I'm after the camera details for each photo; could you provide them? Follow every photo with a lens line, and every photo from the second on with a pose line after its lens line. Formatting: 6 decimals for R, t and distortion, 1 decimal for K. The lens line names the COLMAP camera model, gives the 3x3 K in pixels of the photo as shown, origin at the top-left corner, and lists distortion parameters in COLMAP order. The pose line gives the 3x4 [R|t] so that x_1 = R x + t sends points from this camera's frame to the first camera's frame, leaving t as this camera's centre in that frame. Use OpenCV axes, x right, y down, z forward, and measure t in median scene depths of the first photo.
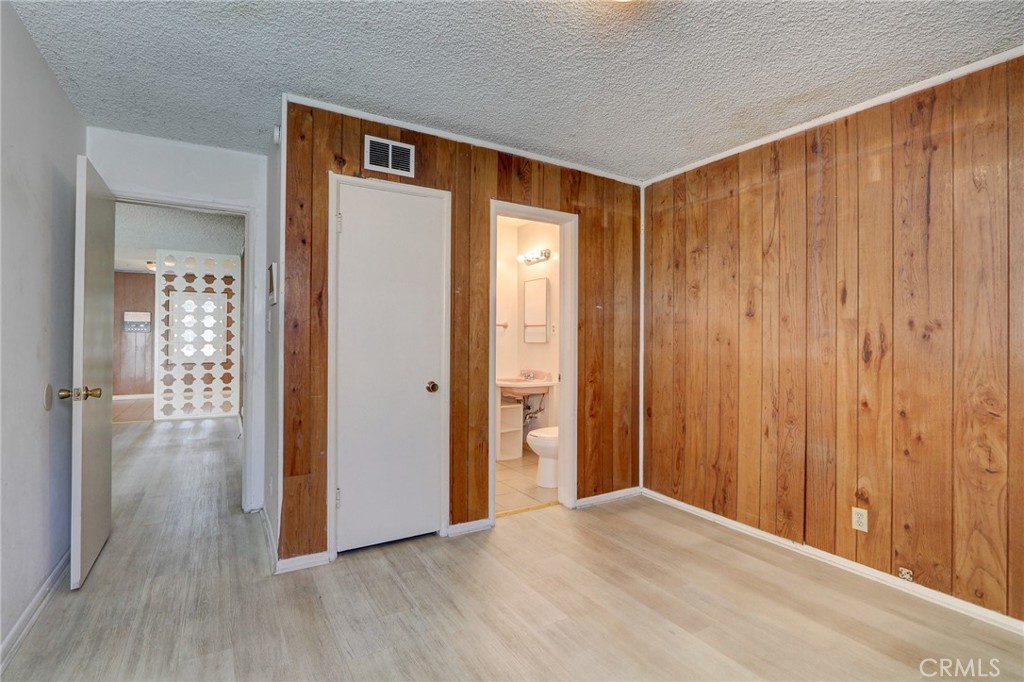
lens RADIAL K [[475.4, 0, 494.3], [0, 475.4, 333.3], [0, 0, 1]] dist [-0.017816, 0.002718]
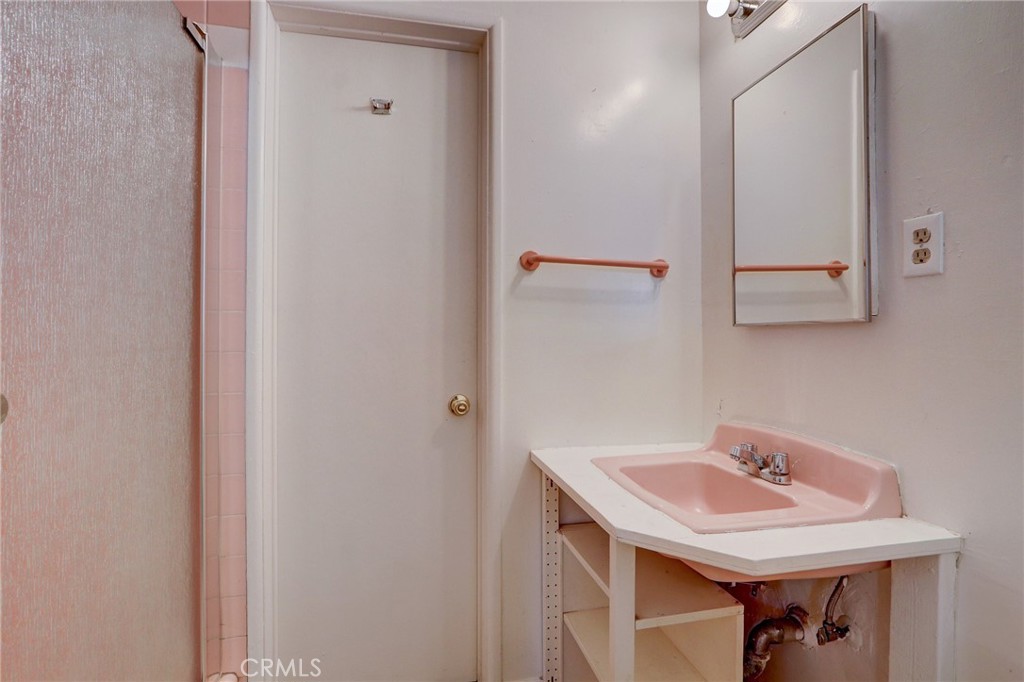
lens RADIAL K [[475.4, 0, 494.3], [0, 475.4, 333.3], [0, 0, 1]] dist [-0.017816, 0.002718]
pose [[0.944461, -0.007327, -0.328543, 0.043066], [0.008227, 0.999965, 0.001348, 0.039196], [0.328522, -0.003976, 0.944488, 1.283950]]
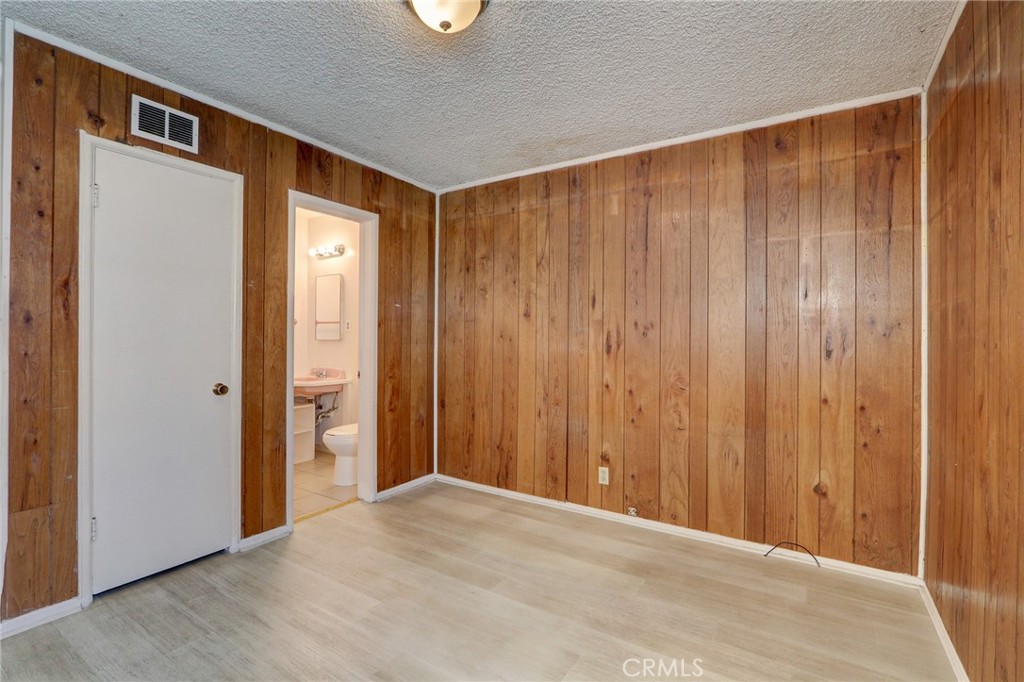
lens RADIAL K [[475.4, 0, 494.3], [0, 475.4, 333.3], [0, 0, 1]] dist [-0.017816, 0.002718]
pose [[0.899418, 0.001249, 0.437089, -0.054566], [-0.003967, 0.999978, 0.005307, -0.000522], [-0.437072, -0.006507, 0.899403, -0.033577]]
